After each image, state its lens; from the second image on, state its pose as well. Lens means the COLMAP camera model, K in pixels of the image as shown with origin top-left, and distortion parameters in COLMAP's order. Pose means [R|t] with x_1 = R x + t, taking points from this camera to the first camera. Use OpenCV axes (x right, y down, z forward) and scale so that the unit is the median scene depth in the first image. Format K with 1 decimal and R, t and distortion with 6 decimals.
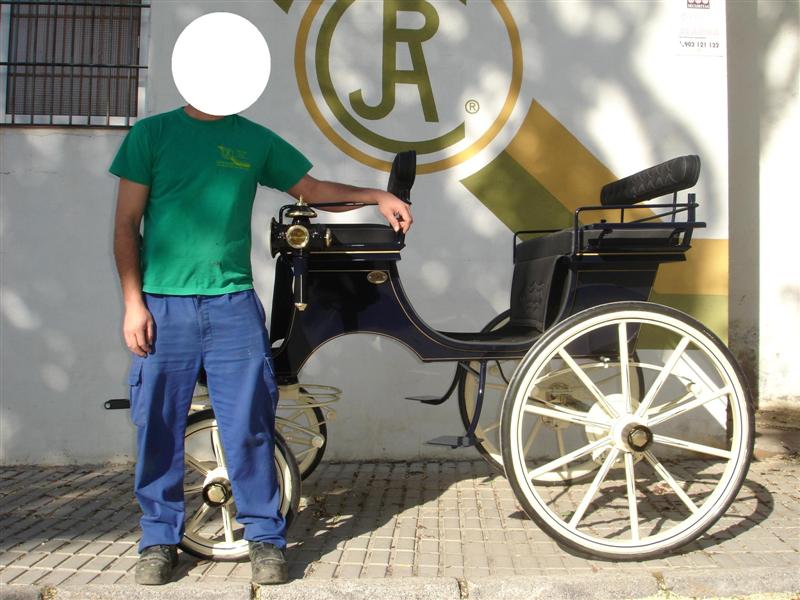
lens RADIAL K [[883.4, 0, 399.8], [0, 883.4, 297.3], [0, 0, 1]] dist [-0.008089, 0.000000]
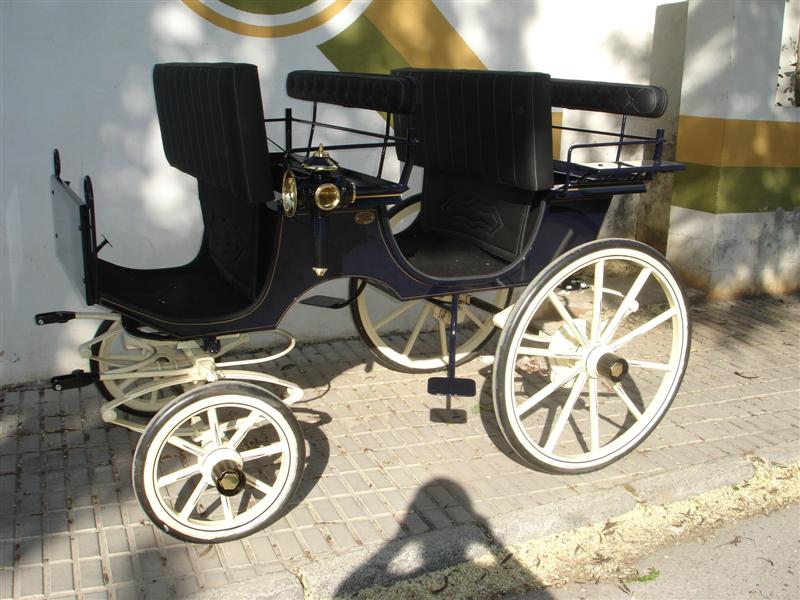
lens RADIAL K [[883.4, 0, 398.8], [0, 883.4, 301.6], [0, 0, 1]] dist [-0.008089, 0.000000]
pose [[0.917928, -0.077233, 0.389158, -0.369841], [-0.025035, 0.967640, 0.251091, -0.176716], [-0.395957, -0.240227, 0.886290, 0.168752]]
